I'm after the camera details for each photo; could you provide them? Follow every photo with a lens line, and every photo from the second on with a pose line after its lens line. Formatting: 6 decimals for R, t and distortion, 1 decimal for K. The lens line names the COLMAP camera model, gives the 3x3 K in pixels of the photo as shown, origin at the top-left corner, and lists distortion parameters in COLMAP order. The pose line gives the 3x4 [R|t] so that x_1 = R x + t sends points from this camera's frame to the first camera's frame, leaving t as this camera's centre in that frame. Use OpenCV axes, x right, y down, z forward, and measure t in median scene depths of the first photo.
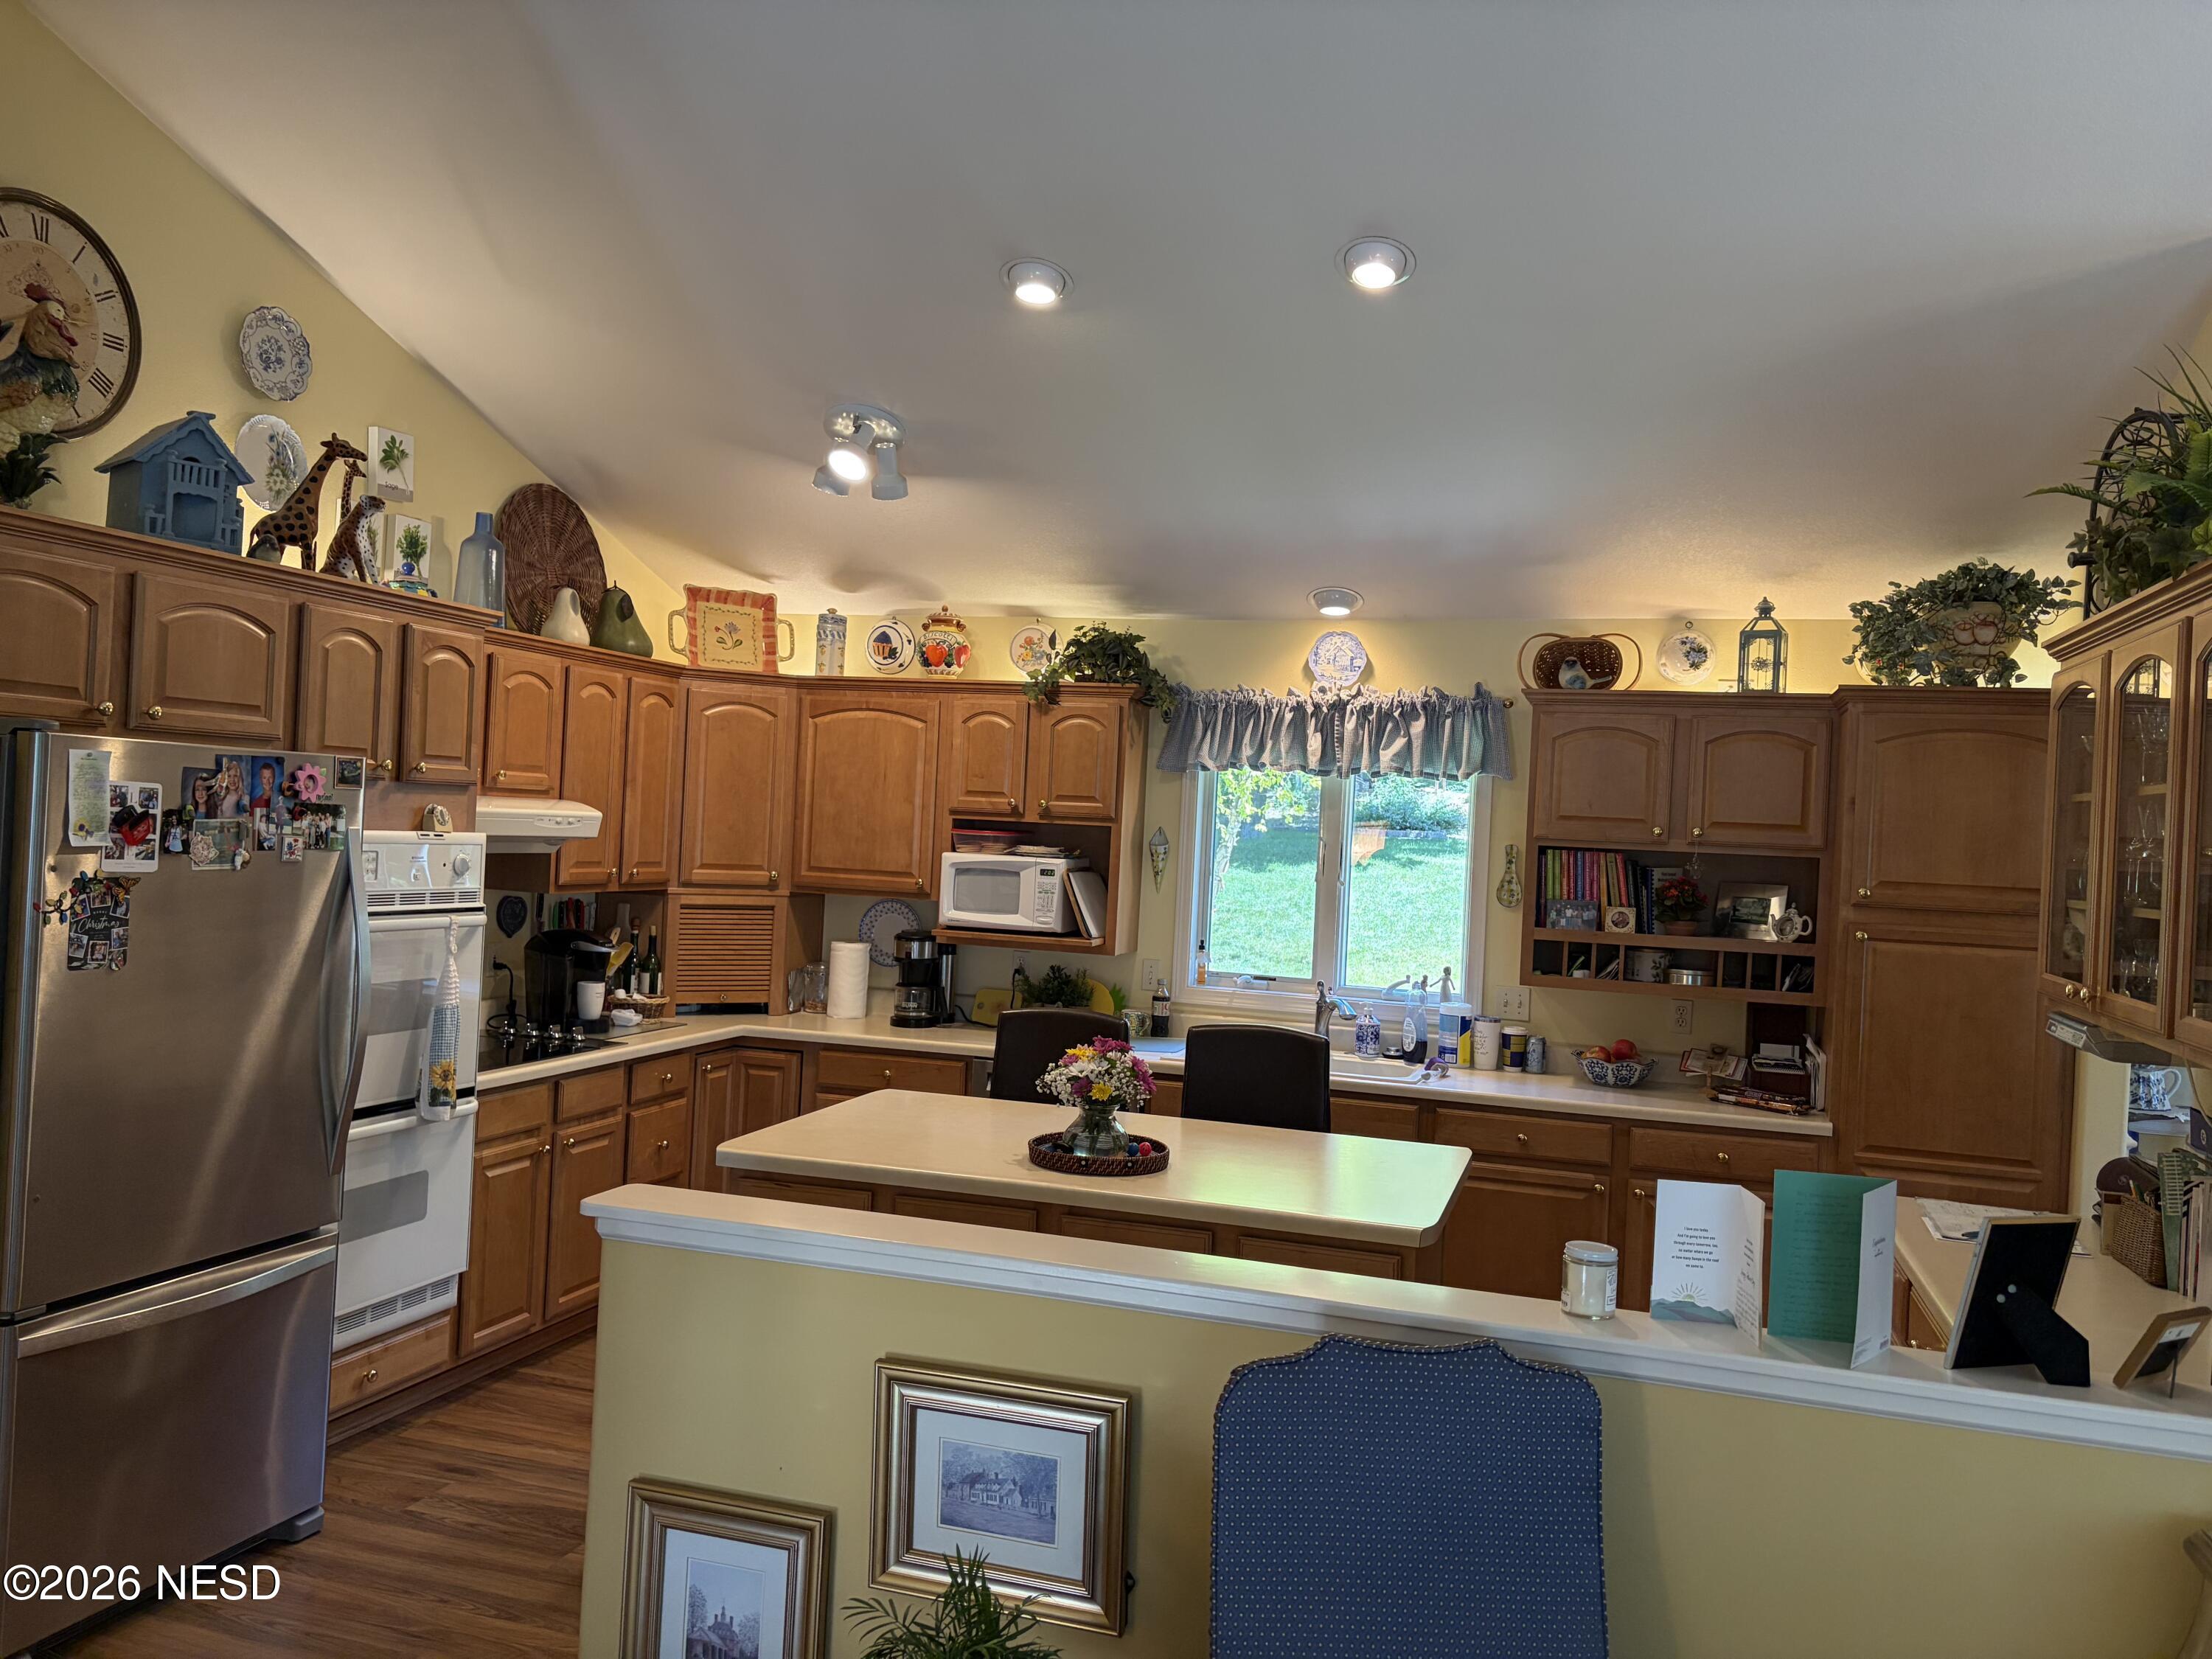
lens RADIAL K [[1663.3, 0, 1098.9], [0, 1663.3, 828.9], [0, 0, 1]] dist [0.037948, -0.036525]
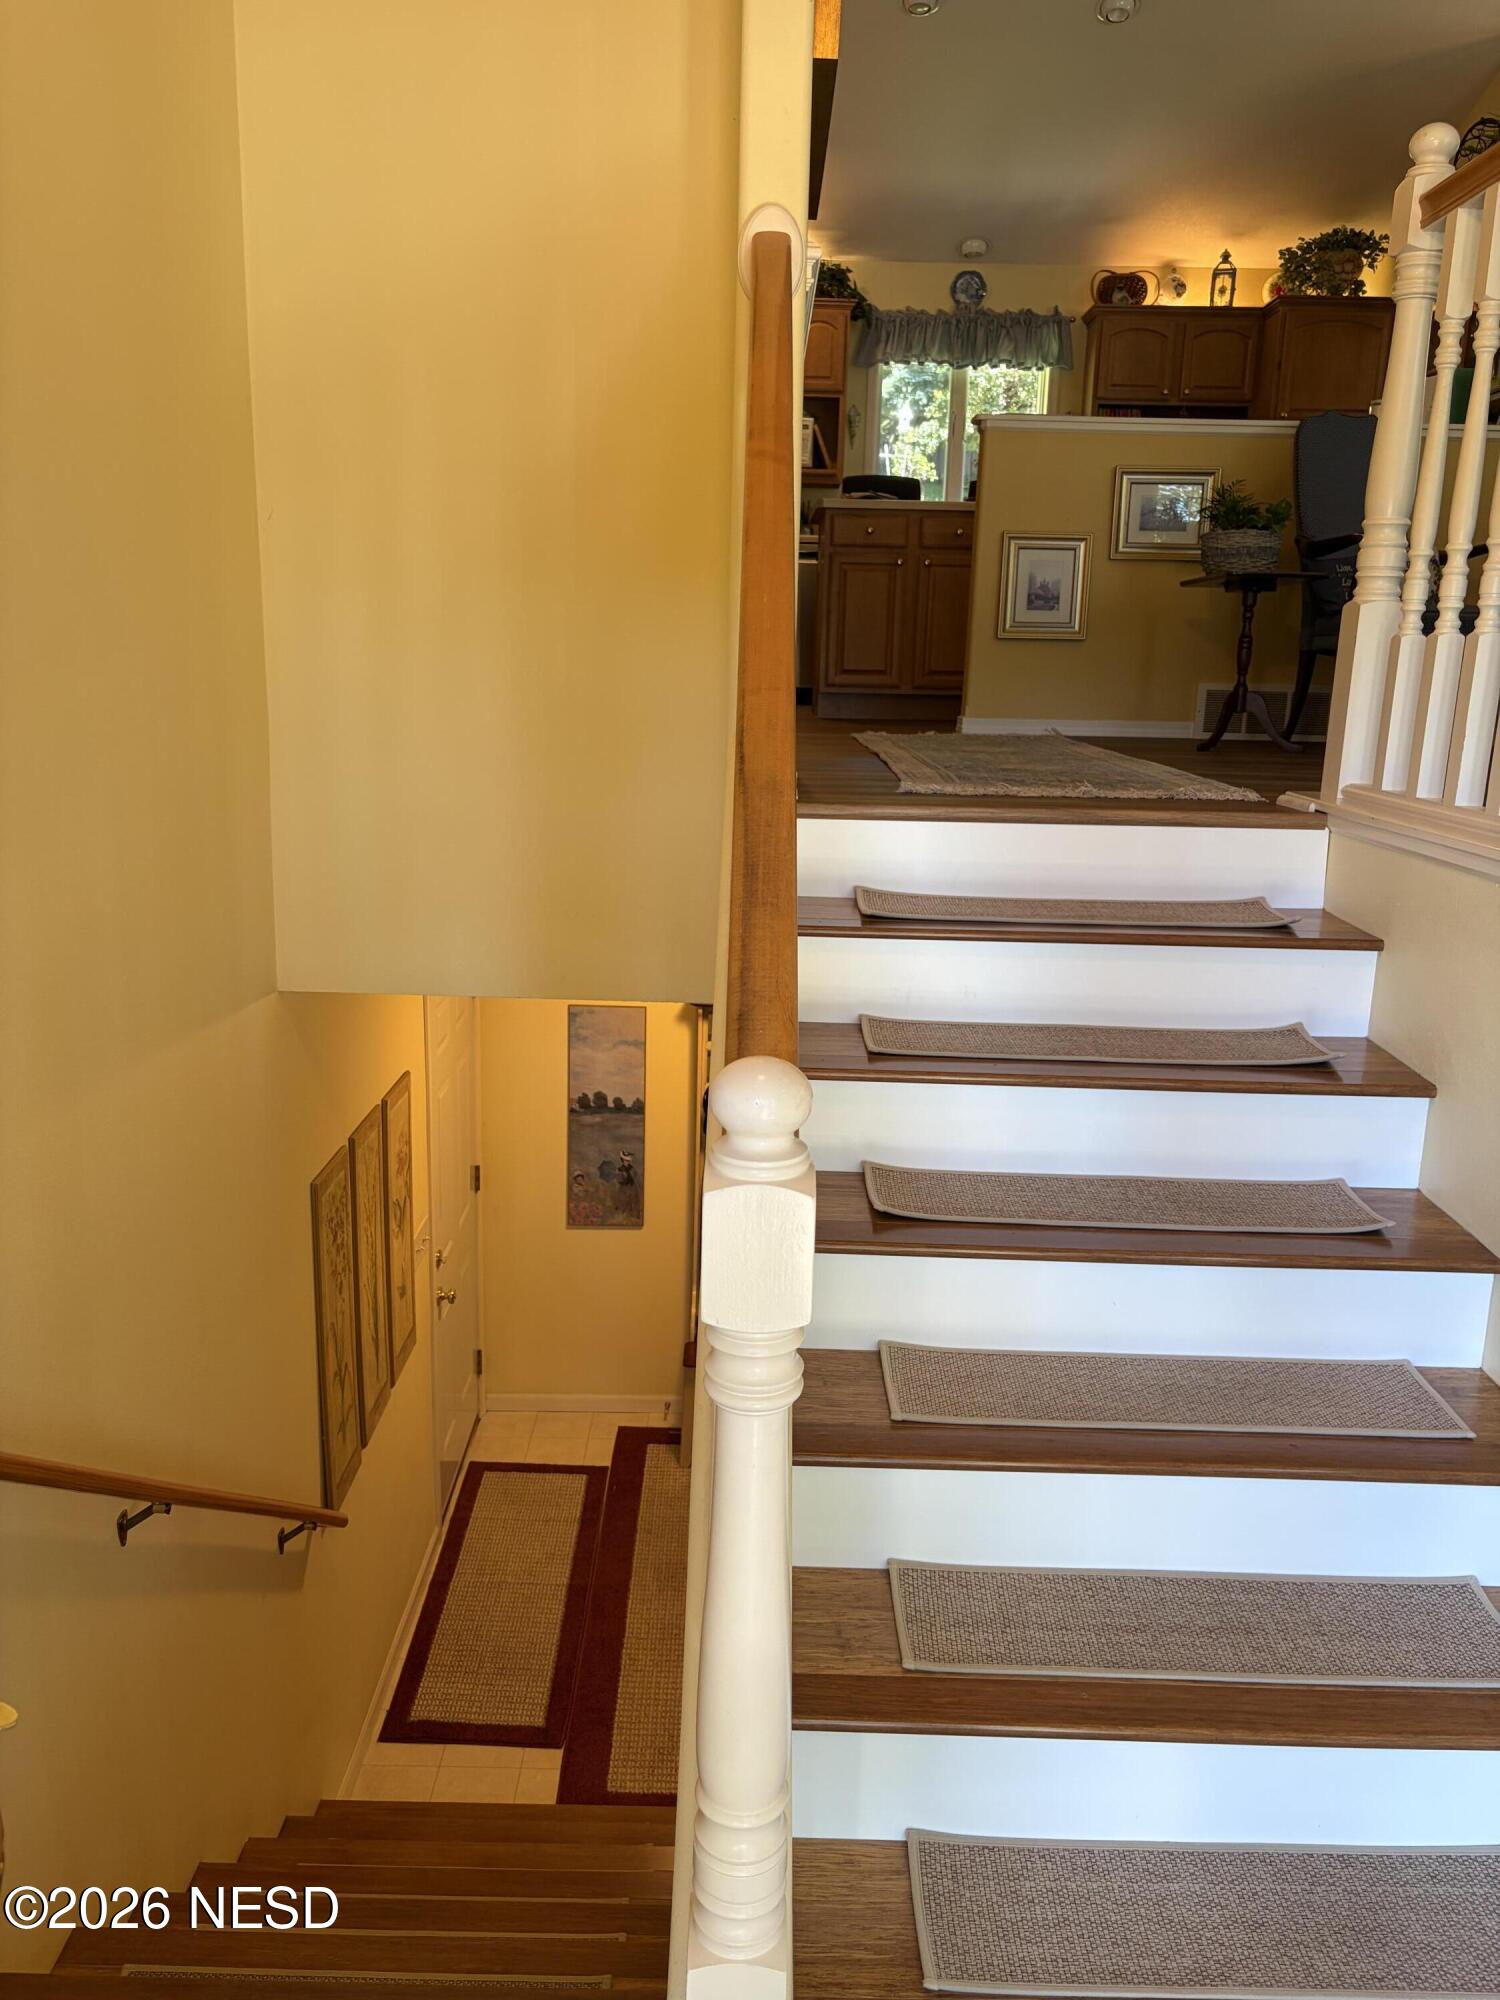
lens RADIAL K [[1503.9, 0, 741.4], [0, 1503.9, 1007.6], [0, 0, 1]] dist [0.037948, -0.036525]
pose [[0.955086, -0.089578, 0.282466, -0.569553], [0.018385, 0.969292, 0.245226, 0.218239], [-0.295759, -0.229019, 0.927403, -0.474779]]
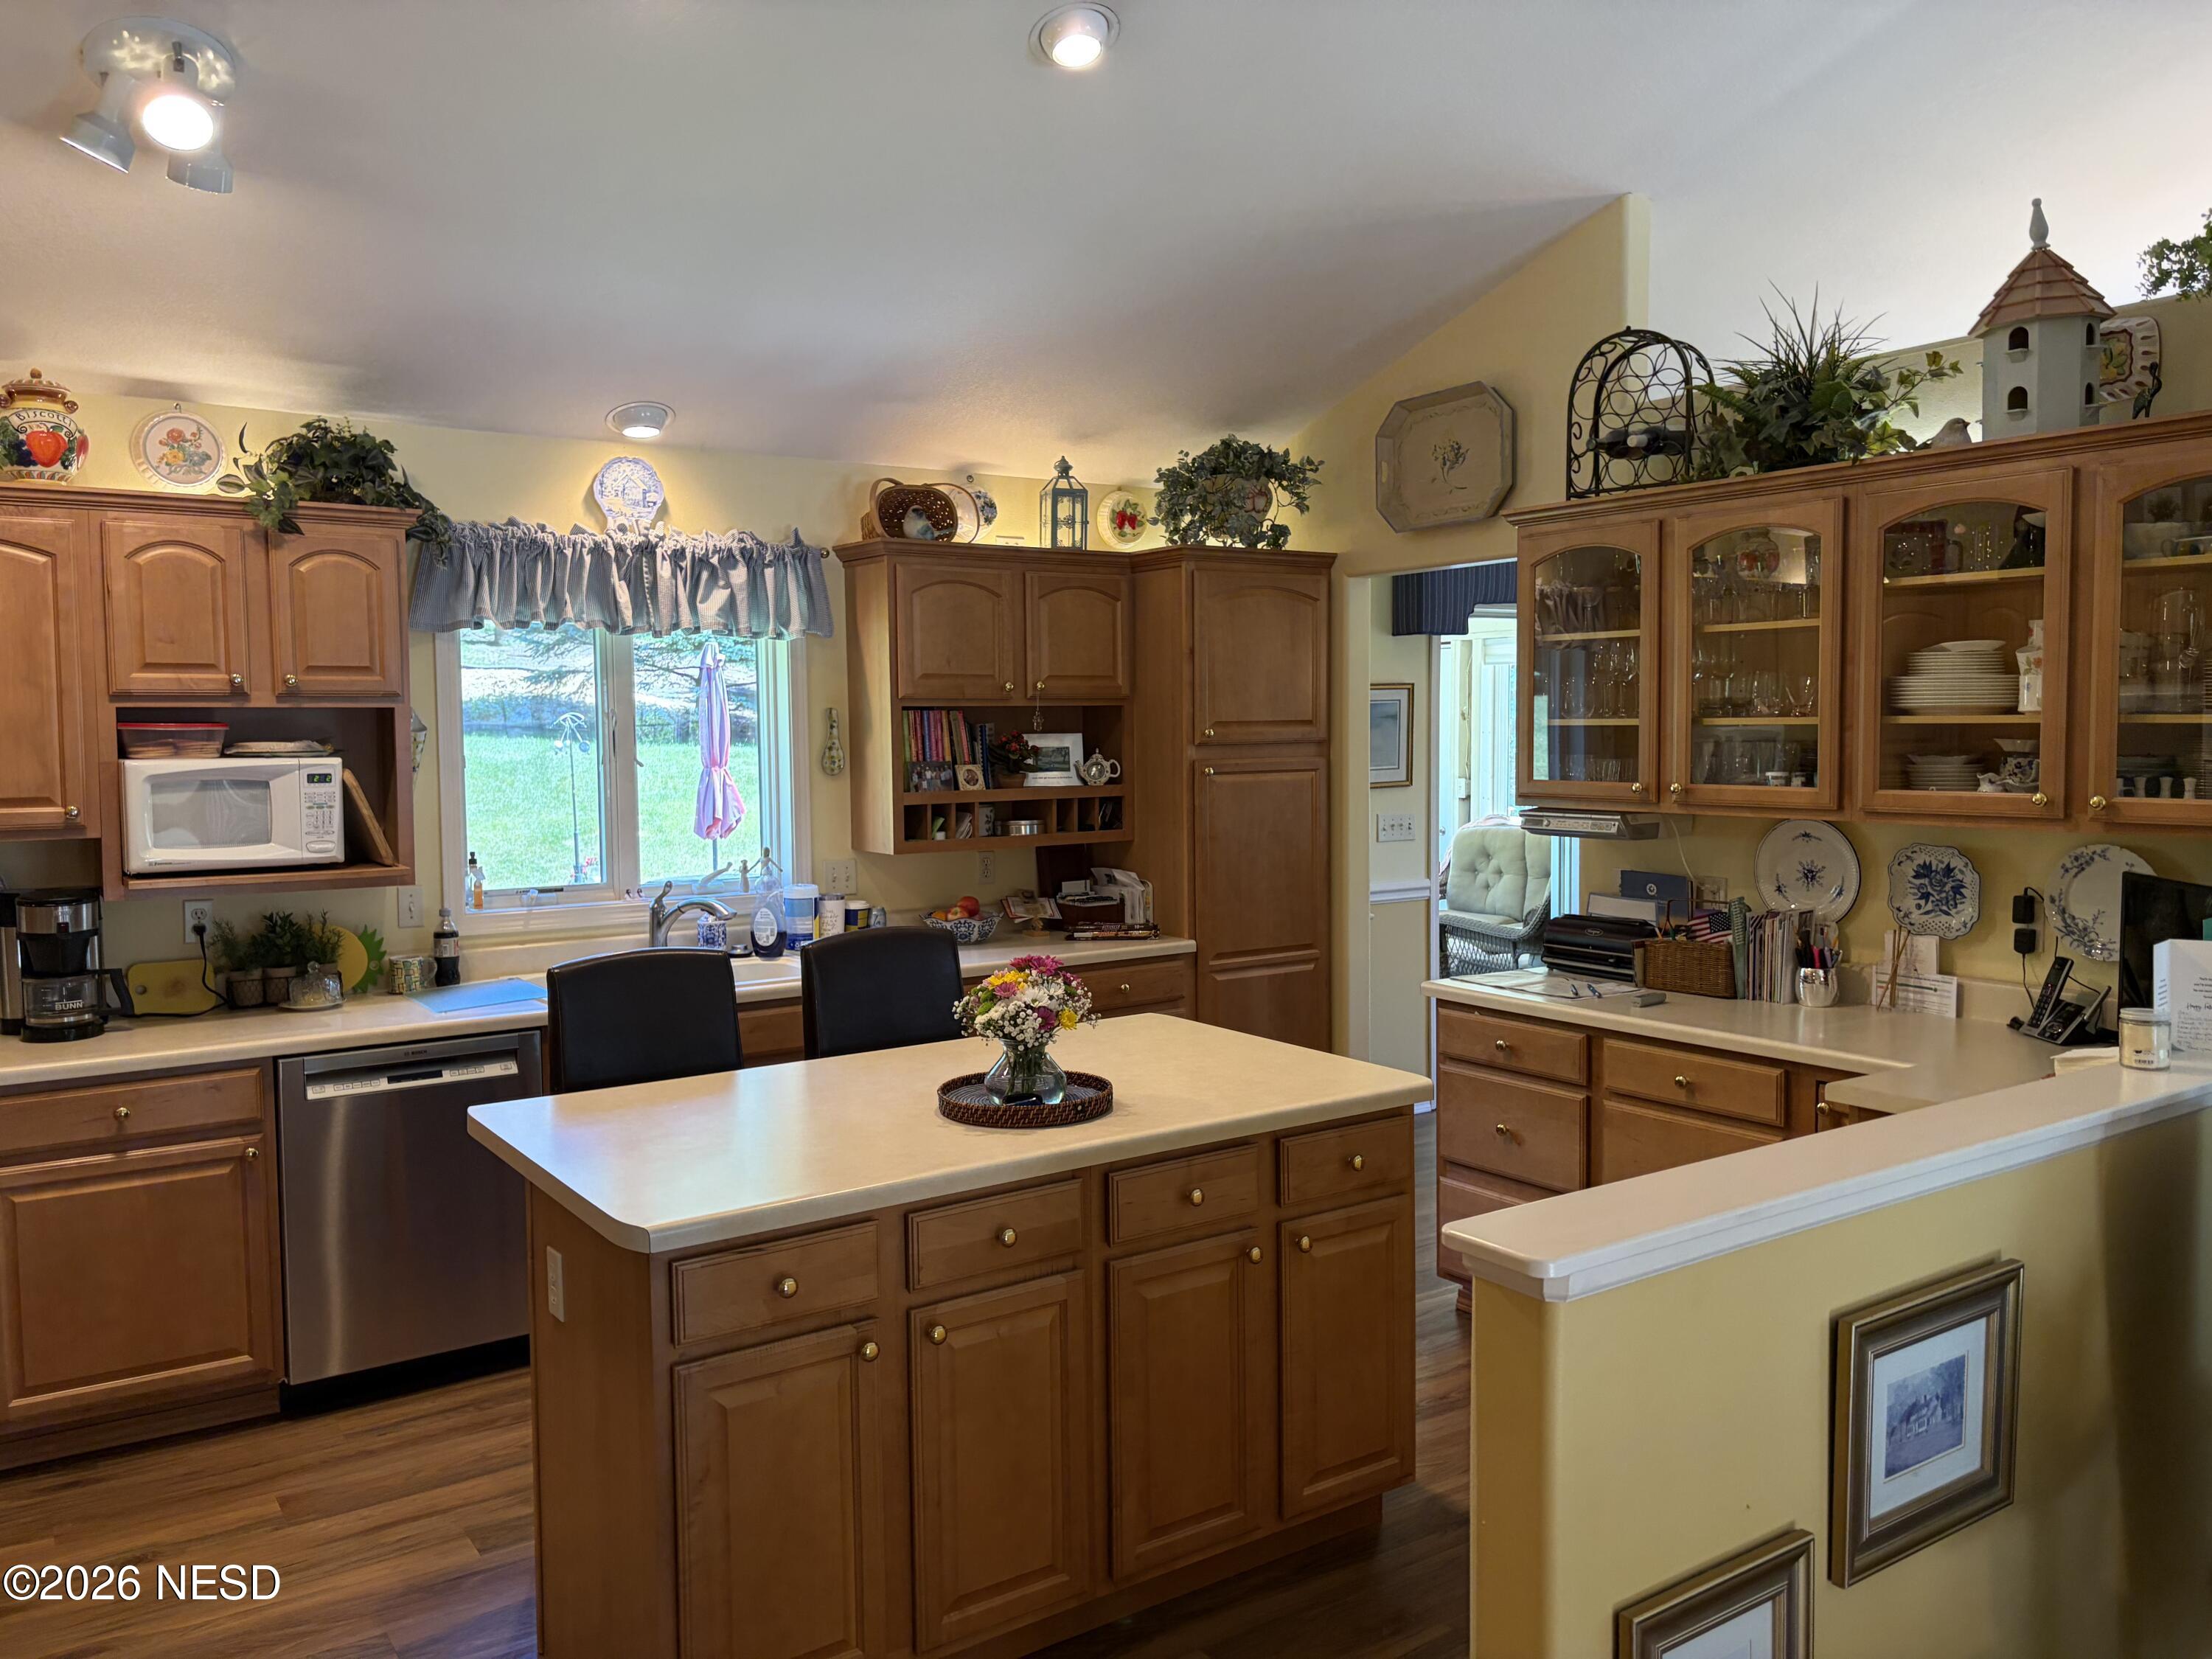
lens RADIAL K [[1663.3, 0, 1106.7], [0, 1663.3, 827.9], [0, 0, 1]] dist [0.037948, -0.036525]
pose [[0.601325, -0.103321, 0.792296, -0.405064], [0.038609, 0.994203, 0.100349, -0.011007], [-0.798071, -0.029753, 0.601829, 0.326296]]
